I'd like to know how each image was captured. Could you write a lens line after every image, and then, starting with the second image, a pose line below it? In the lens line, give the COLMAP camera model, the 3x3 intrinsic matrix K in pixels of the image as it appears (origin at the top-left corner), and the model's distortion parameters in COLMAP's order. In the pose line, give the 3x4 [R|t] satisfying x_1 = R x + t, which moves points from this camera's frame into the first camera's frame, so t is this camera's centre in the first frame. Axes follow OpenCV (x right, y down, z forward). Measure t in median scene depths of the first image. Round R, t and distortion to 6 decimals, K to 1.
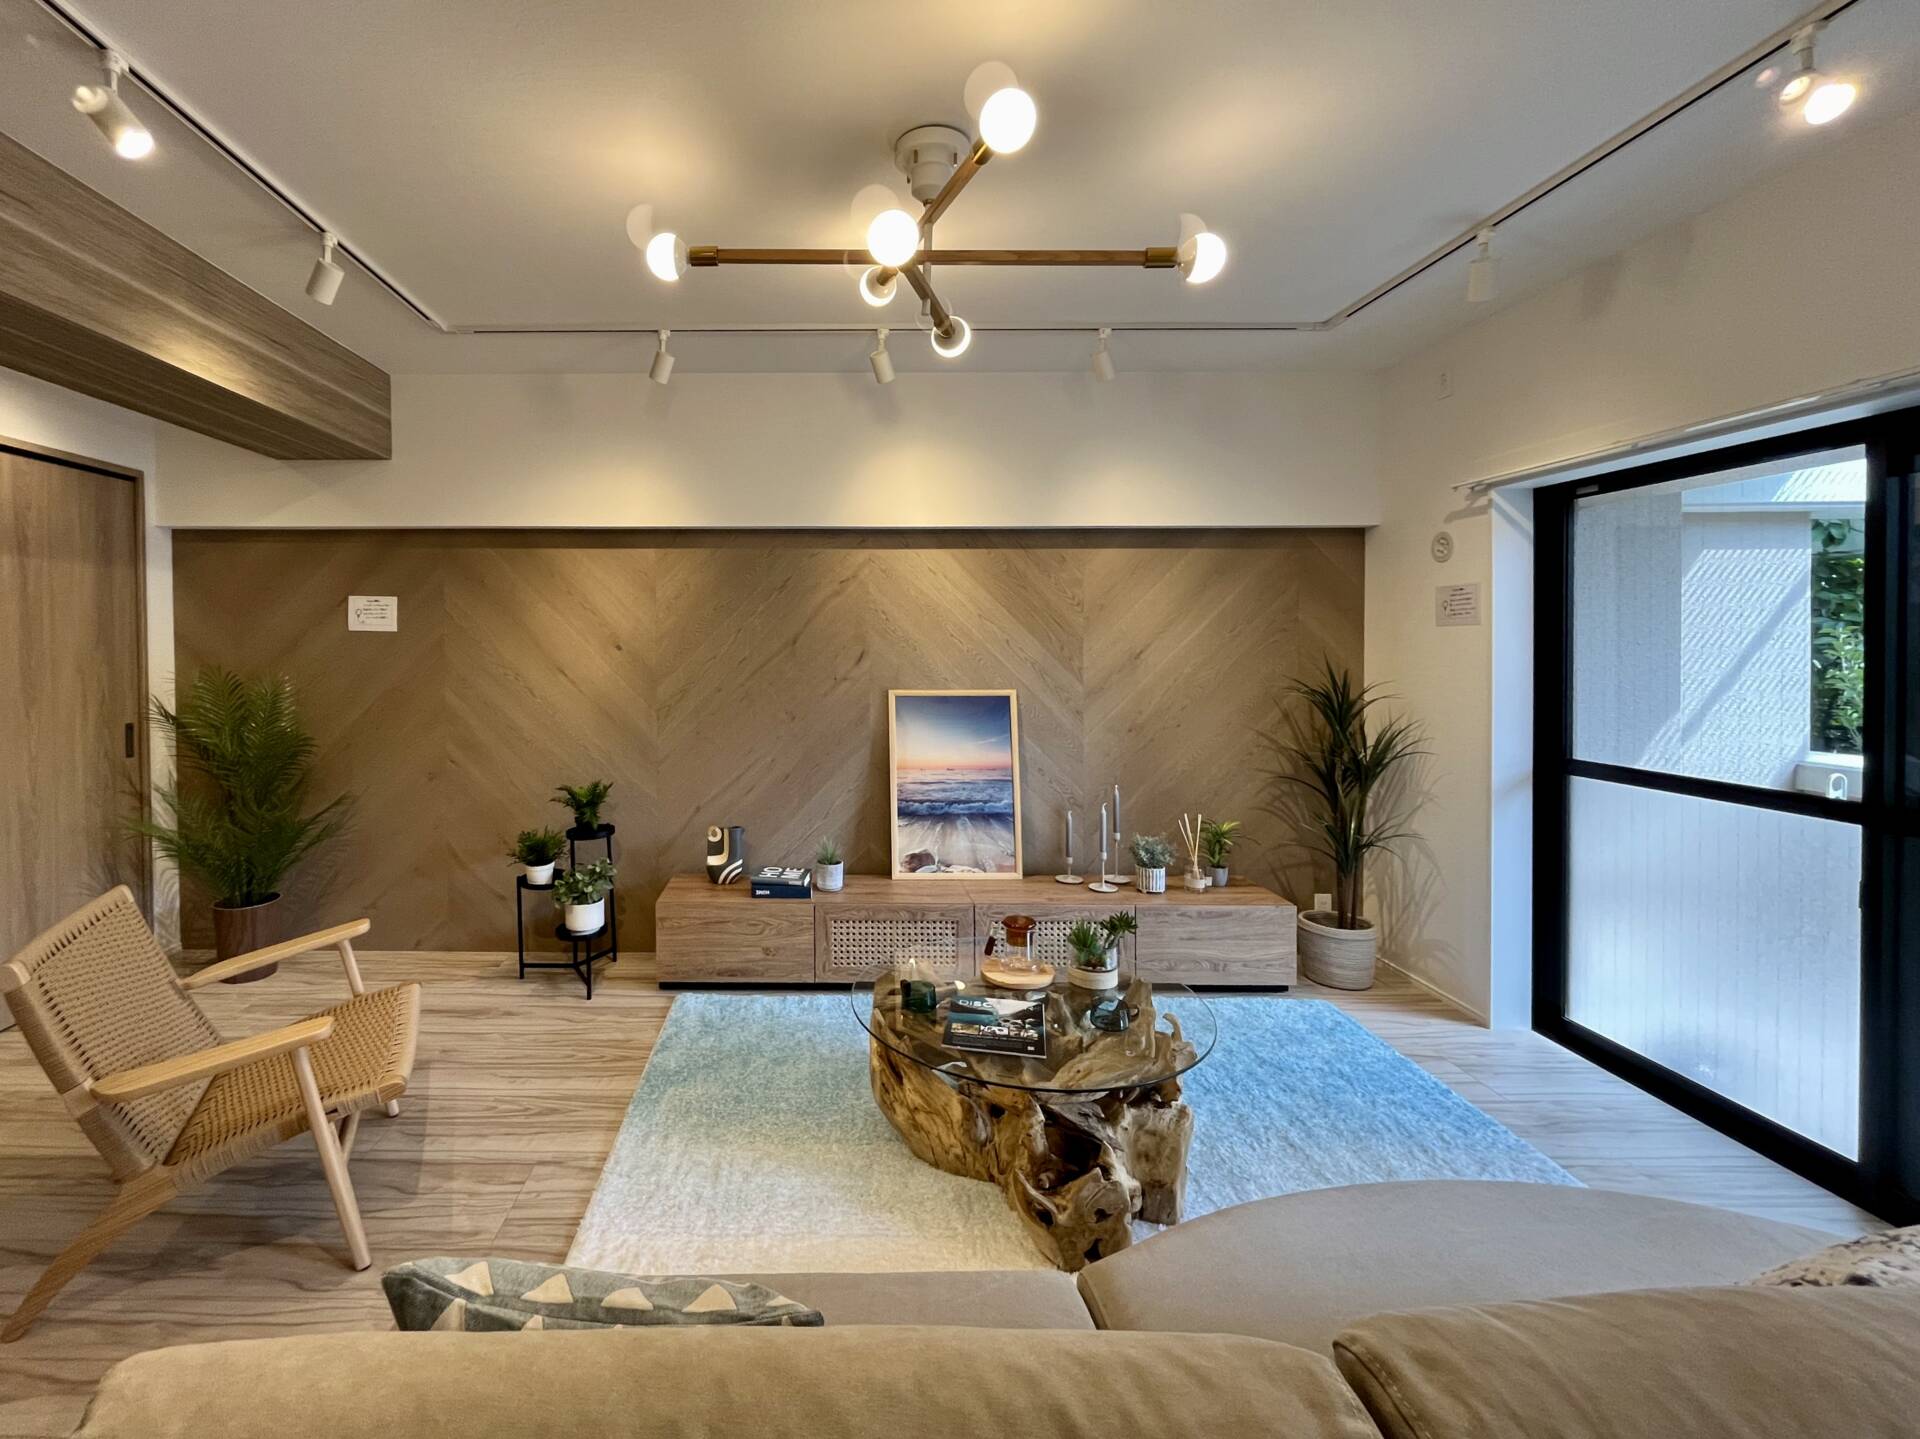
lens RADIAL K [[841.6, 0, 801.5], [0, 841.6, 648.4], [0, 0, 1]] dist [-0.001288, -0.000259]
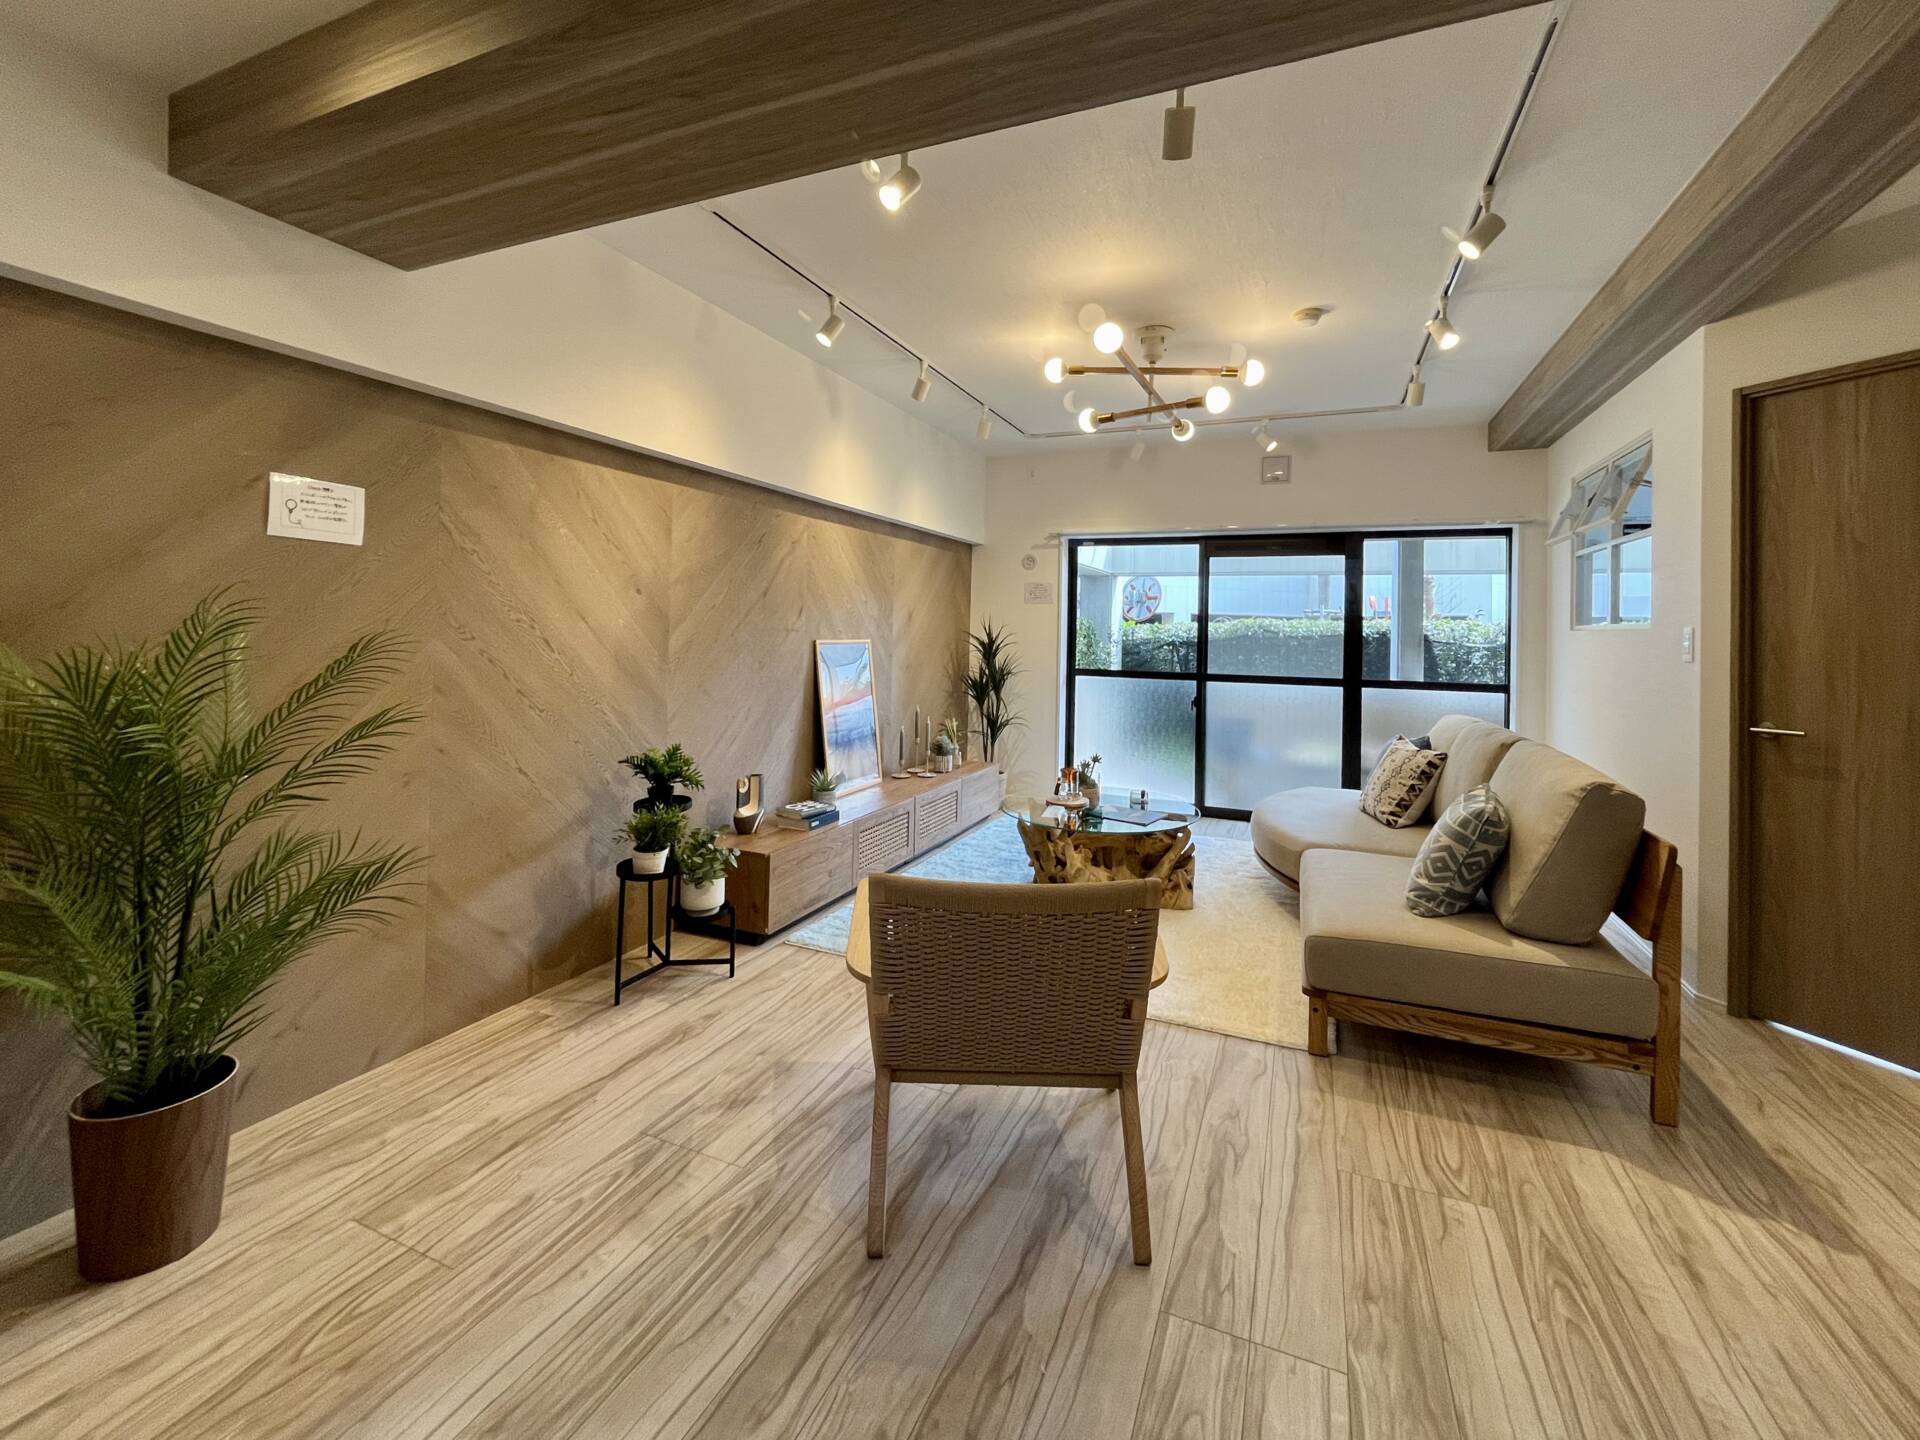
lens RADIAL K [[811.8, 0, 957.3], [0, 811.8, 615.0], [0, 0, 1]] dist [-0.004327, -0.000476]
pose [[0.381519, 0.024976, 0.924024, -0.955706], [-0.019609, 0.999629, -0.018924, 0.035918], [-0.924153, -0.010900, 0.381867, 0.430532]]
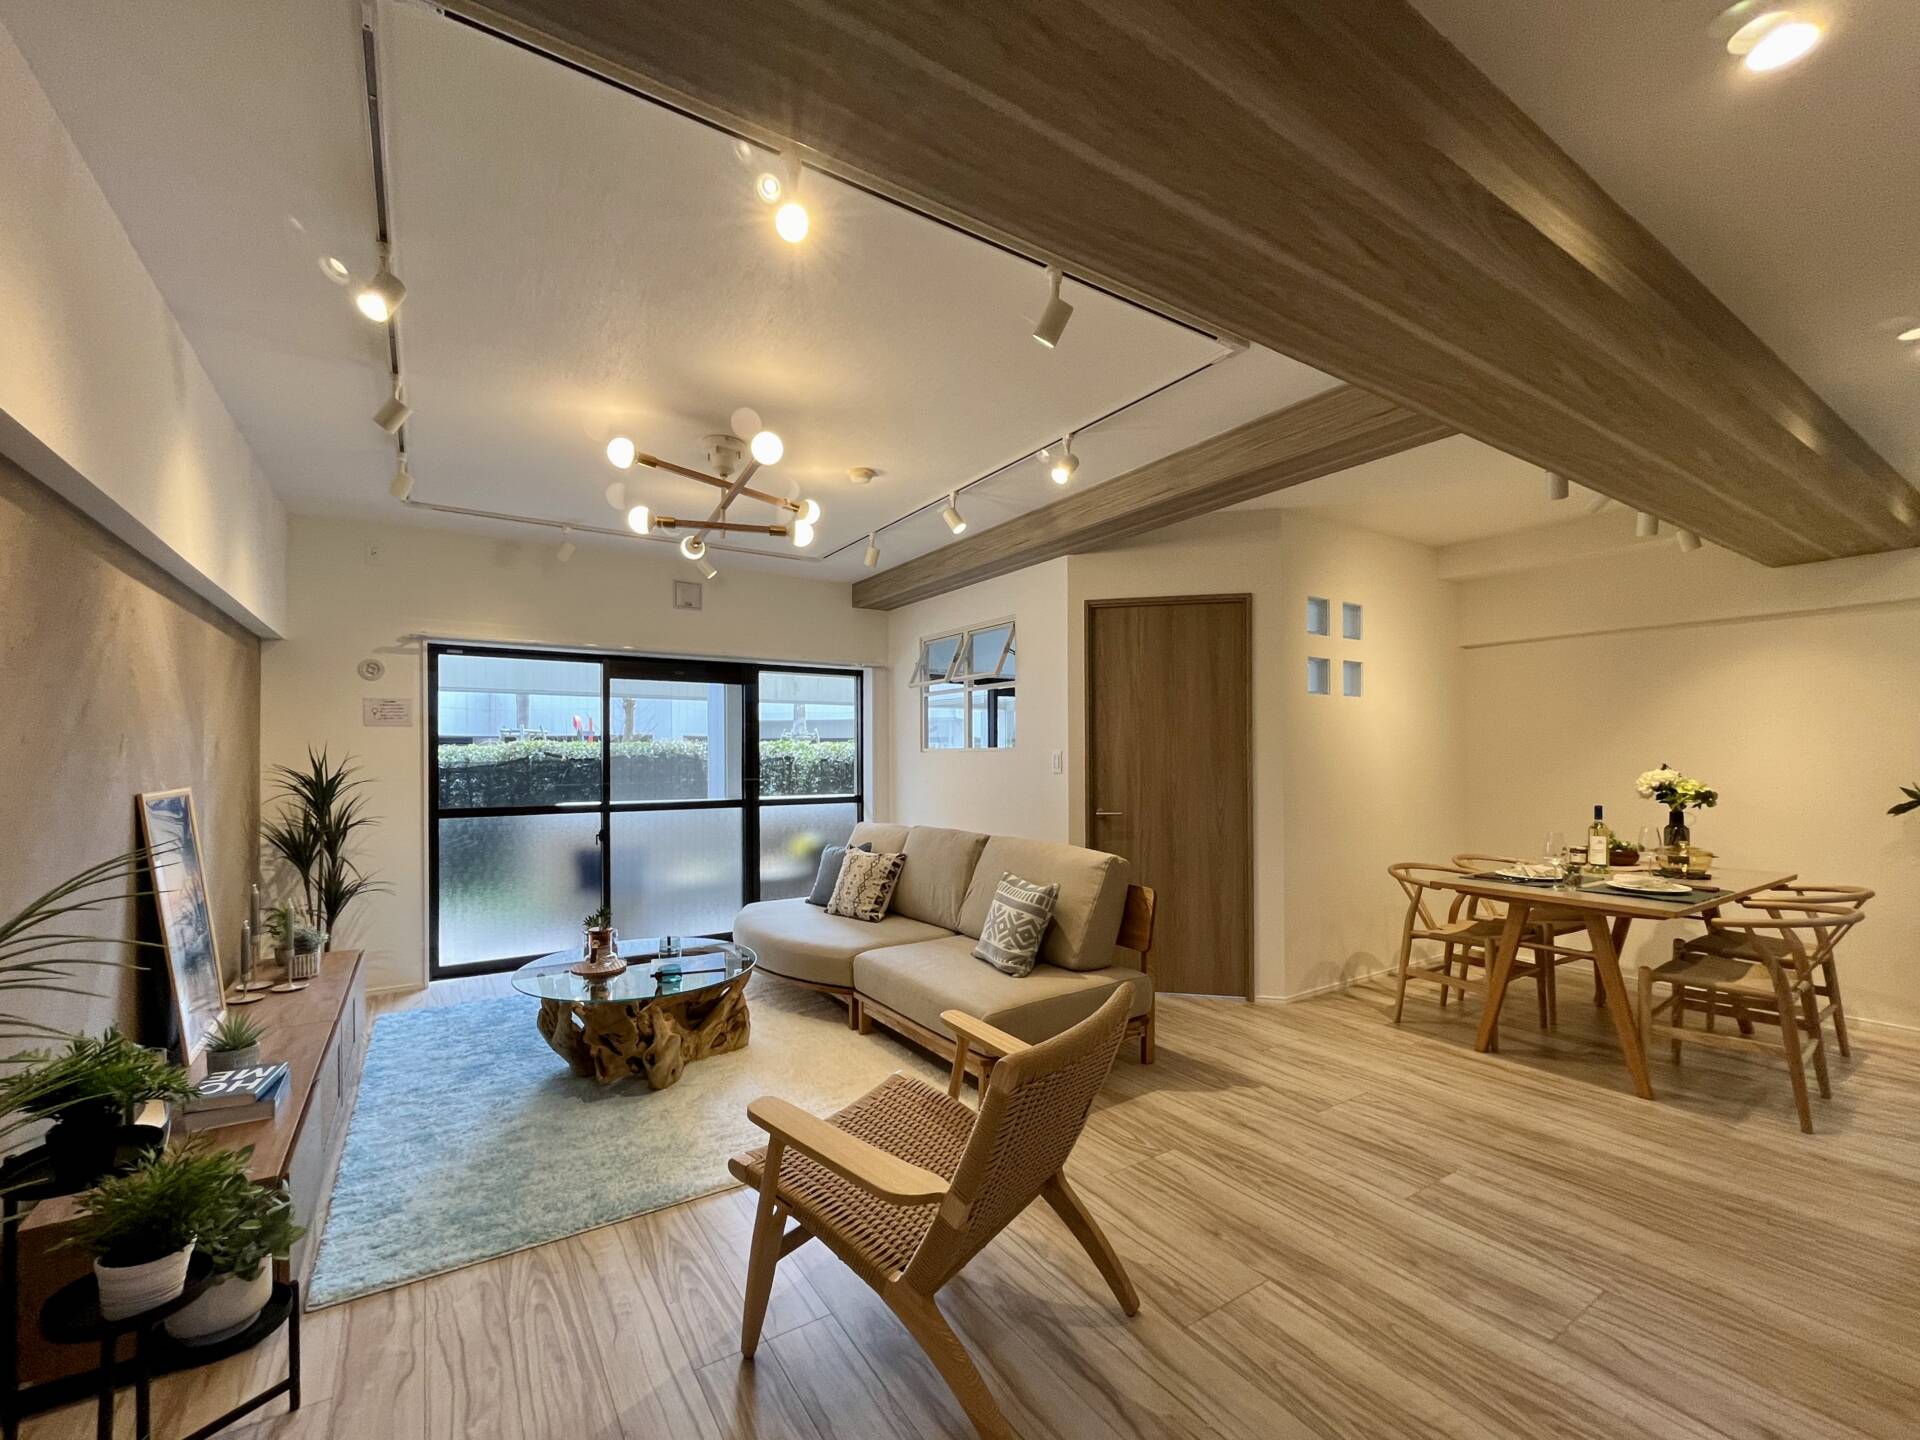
lens RADIAL K [[809.1, 0, 949.1], [0, 809.1, 755.8], [0, 0, 1]] dist [-0.001331, -0.000243]
pose [[-0.560033, 0.000965, 0.828469, -0.854625], [0.003640, 0.999993, 0.001296, 0.023446], [-0.828462, 0.003741, -0.560033, 0.920815]]
